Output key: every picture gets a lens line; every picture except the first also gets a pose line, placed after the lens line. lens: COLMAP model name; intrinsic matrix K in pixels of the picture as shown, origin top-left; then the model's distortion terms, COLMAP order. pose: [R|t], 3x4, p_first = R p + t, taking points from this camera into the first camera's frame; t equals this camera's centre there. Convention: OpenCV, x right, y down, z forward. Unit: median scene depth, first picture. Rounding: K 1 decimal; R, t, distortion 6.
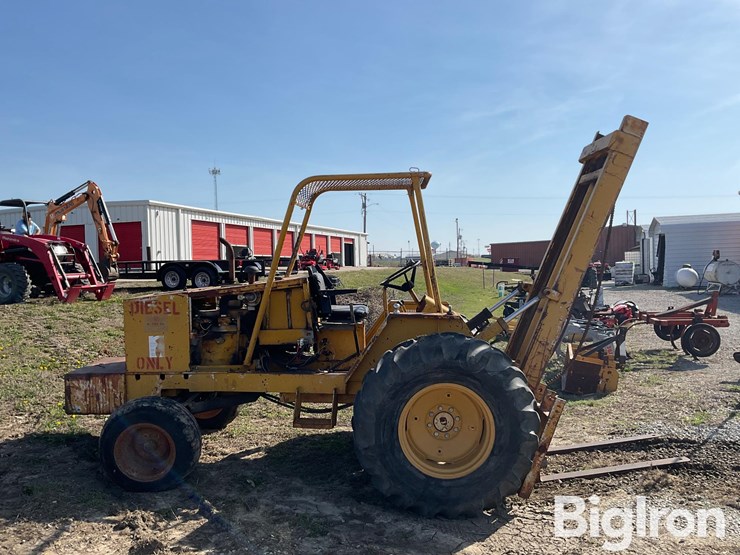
lens RADIAL K [[611.2, 0, 364.4], [0, 611.2, 276.7], [0, 0, 1]] dist [0.072403, -0.137825]
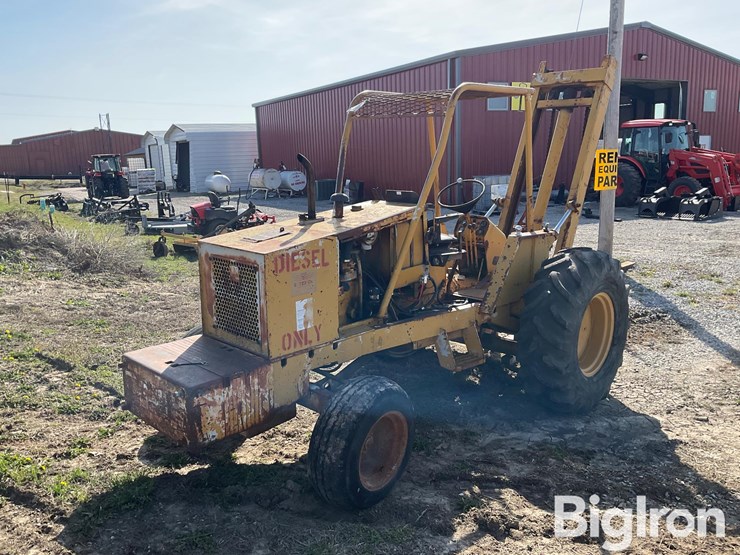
lens RADIAL K [[611.2, 0, 369.4], [0, 611.2, 276.7], [0, 0, 1]] dist [0.072403, -0.137825]
pose [[0.657287, -0.142543, 0.740037, -0.800049], [0.029090, 0.986017, 0.164085, -0.042198], [-0.753078, -0.086324, 0.652243, 0.487932]]
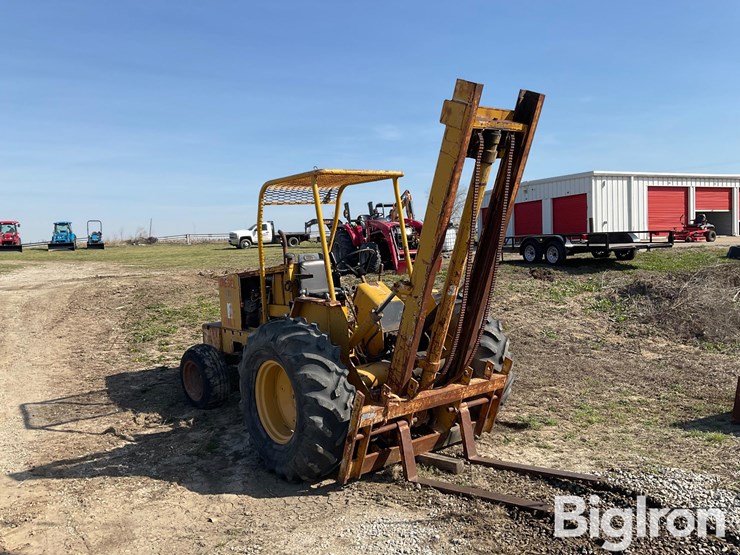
lens RADIAL K [[611.2, 0, 370.2], [0, 611.2, 279.5], [0, 0, 1]] dist [0.072403, -0.137825]
pose [[0.656232, 0.037125, -0.753645, 0.925684], [0.006974, 0.998448, 0.055256, -0.033566], [0.754527, -0.041517, 0.654955, 0.325213]]
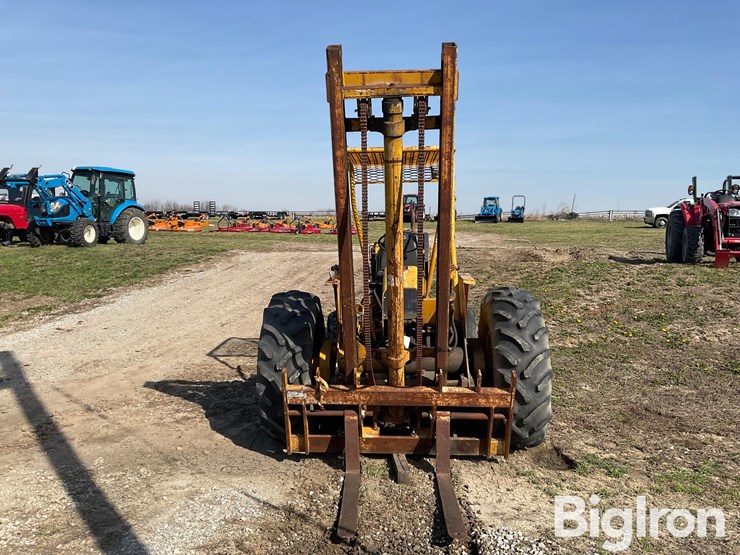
lens RADIAL K [[611.2, 0, 369.4], [0, 611.2, 282.5], [0, 0, 1]] dist [0.072403, -0.137825]
pose [[-0.004193, 0.109080, -0.994024, 1.135541], [-0.031605, 0.993522, 0.109158, -0.052164], [0.999492, 0.031874, -0.000718, 0.988478]]
